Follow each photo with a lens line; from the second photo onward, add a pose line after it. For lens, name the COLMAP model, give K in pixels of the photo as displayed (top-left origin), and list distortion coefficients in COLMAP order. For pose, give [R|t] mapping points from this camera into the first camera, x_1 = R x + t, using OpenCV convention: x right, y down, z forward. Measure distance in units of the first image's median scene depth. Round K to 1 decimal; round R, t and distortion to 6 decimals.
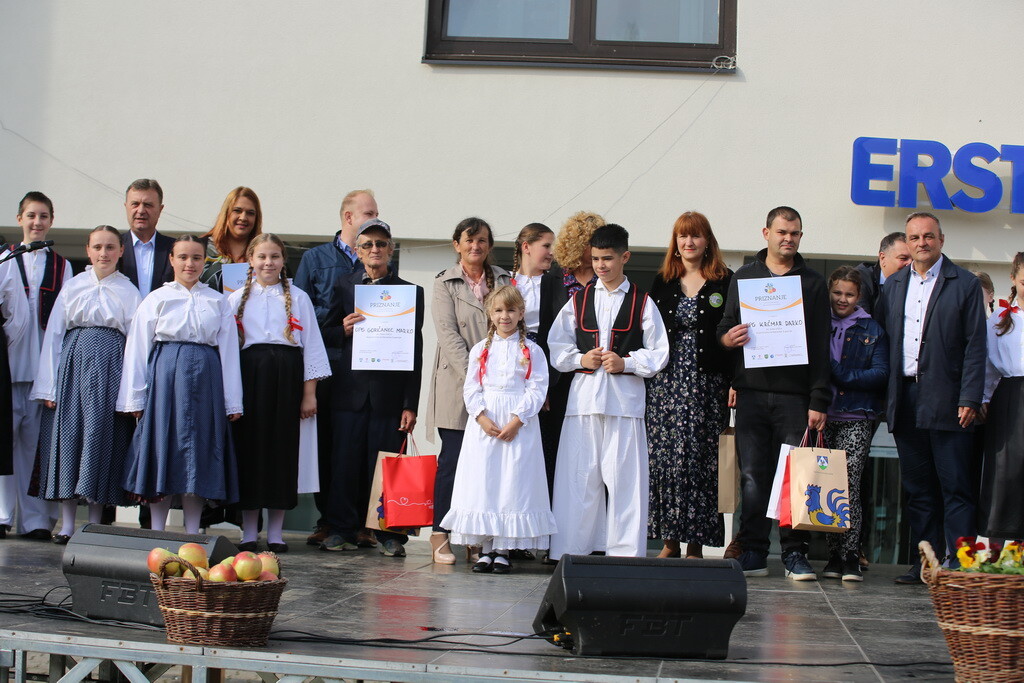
lens RADIAL K [[2124.2, 0, 512.0], [0, 2124.2, 341.5], [0, 0, 1]] dist [-0.375114, 0.124040]
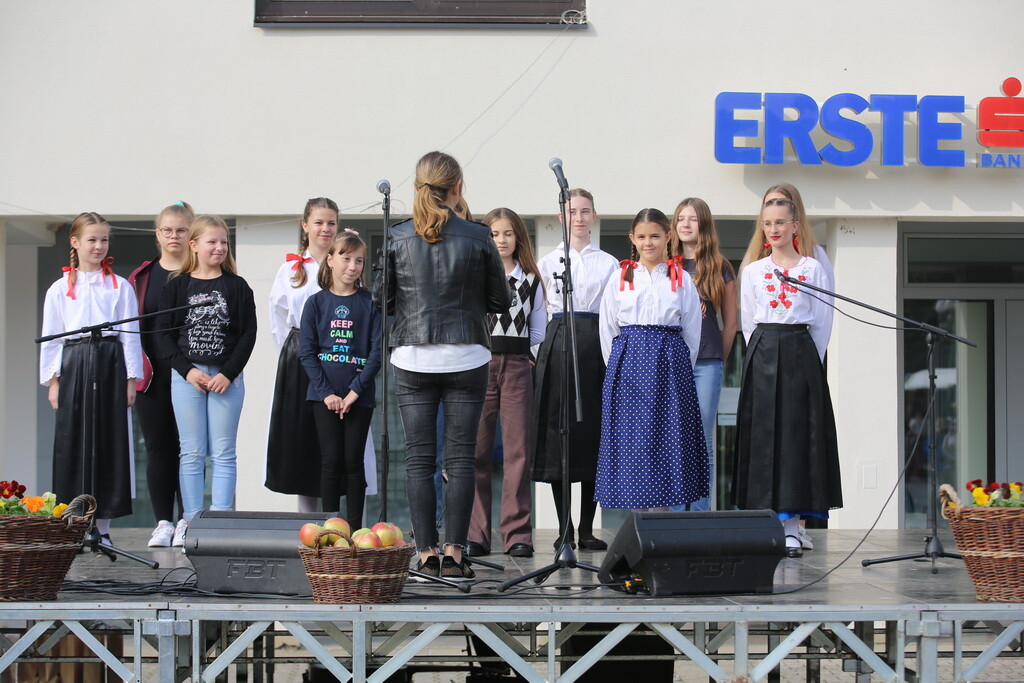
lens RADIAL K [[2691.4, 0, 512.0], [0, 2691.4, 341.5], [0, 0, 1]] dist [-0.162457, -0.456255]
pose [[0.988928, -0.042462, 0.142191, -0.251302], [0.040107, 0.999007, 0.019389, -0.025996], [-0.142873, -0.013471, 0.989649, -0.471857]]
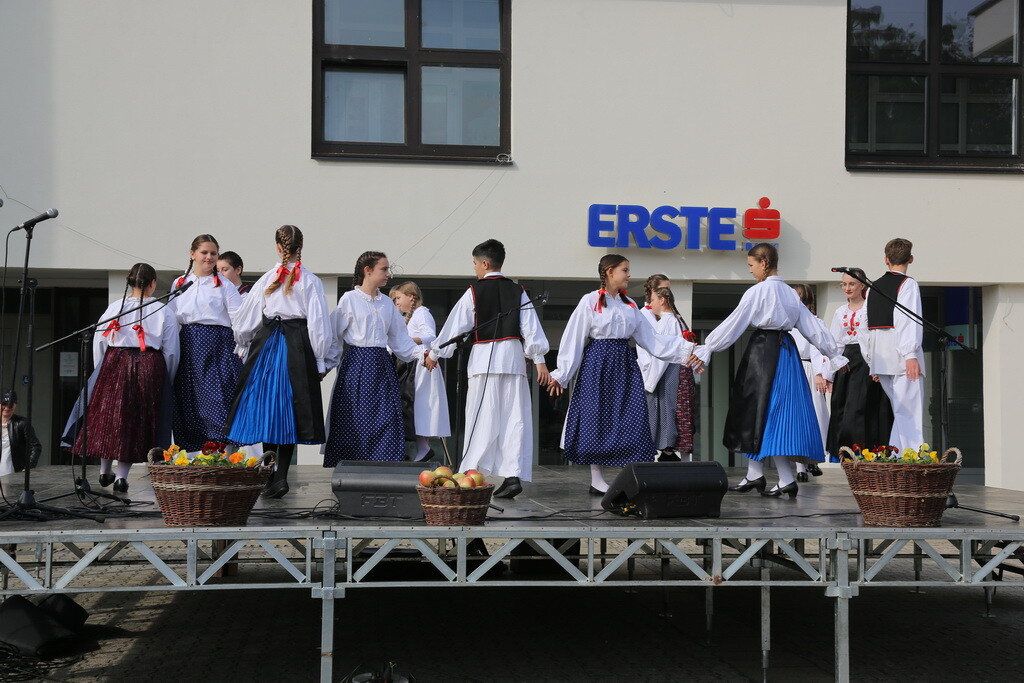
lens RADIAL K [[1444.8, 0, 512.0], [0, 1444.8, 341.5], [0, 0, 1]] dist [0.155399, 0.097792]
pose [[0.973777, -0.031526, 0.225311, -0.345597], [0.029166, 0.999479, 0.013797, -0.021142], [-0.225629, -0.006864, 0.974189, -0.169003]]
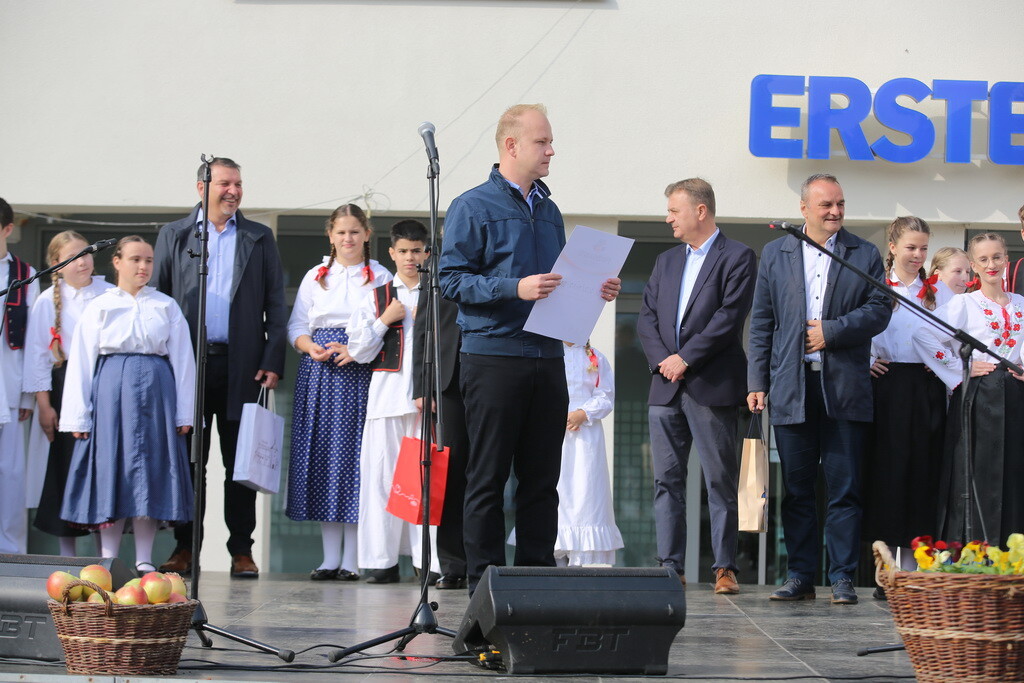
lens RADIAL K [[2840.8, 0, 512.0], [0, 2840.8, 341.5], [0, 0, 1]] dist [-0.127024, 0.529205]
pose [[0.995886, -0.021836, 0.087940, -0.073247], [0.021199, 0.999742, 0.008169, -0.008242], [-0.088096, -0.006271, 0.996092, -0.245094]]
